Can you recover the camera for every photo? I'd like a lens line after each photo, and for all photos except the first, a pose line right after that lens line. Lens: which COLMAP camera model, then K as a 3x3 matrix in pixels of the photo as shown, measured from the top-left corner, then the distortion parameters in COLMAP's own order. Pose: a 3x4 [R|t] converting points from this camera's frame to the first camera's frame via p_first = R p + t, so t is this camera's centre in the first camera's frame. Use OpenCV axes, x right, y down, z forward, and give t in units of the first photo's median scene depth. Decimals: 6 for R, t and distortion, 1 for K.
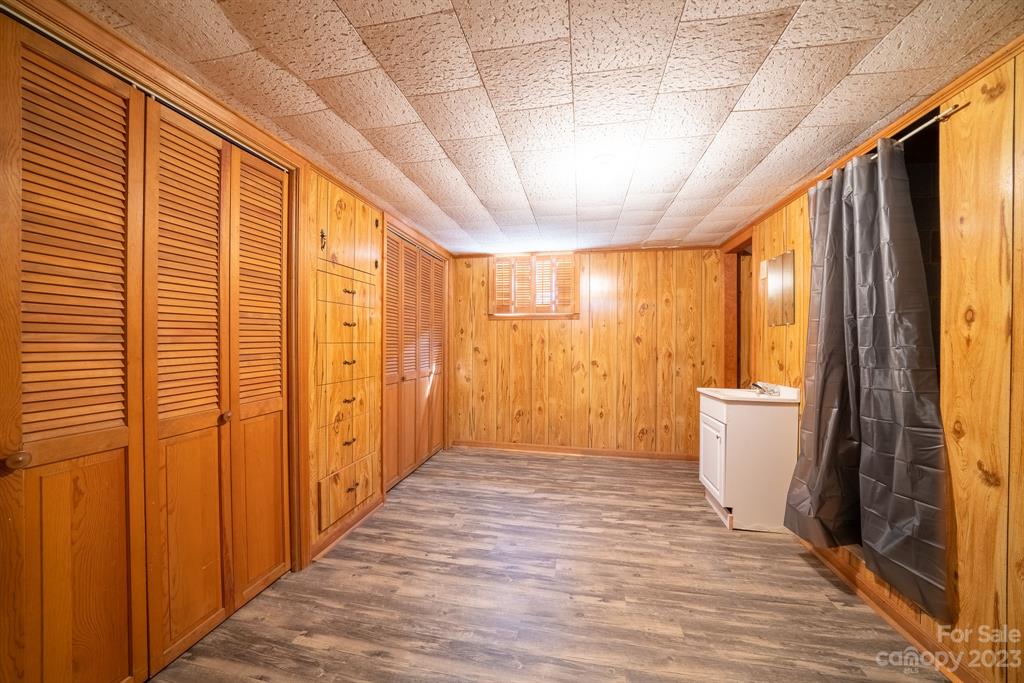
lens RADIAL K [[356.2, 0, 508.8], [0, 356.2, 342.8], [0, 0, 1]] dist [-0.023136, 0.001943]
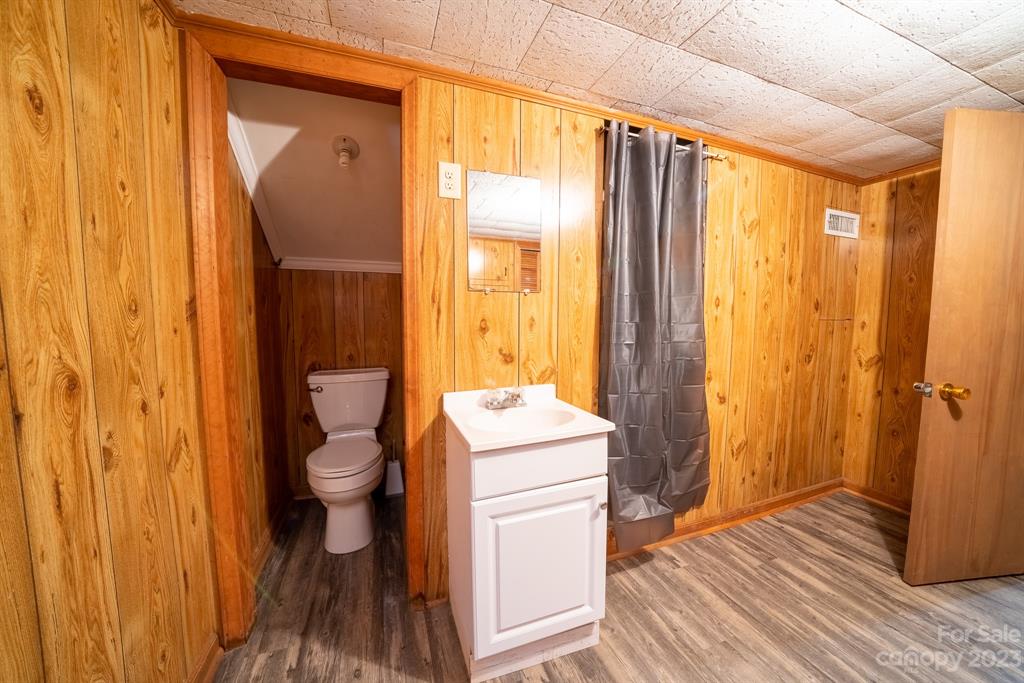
lens RADIAL K [[356.2, 0, 513.7], [0, 356.2, 341.9], [0, 0, 1]] dist [-0.023136, 0.001943]
pose [[-0.521071, -0.073368, 0.850354, 0.370218], [-0.006347, 0.996604, 0.082097, -0.020617], [-0.853490, 0.037381, -0.519767, 2.141680]]
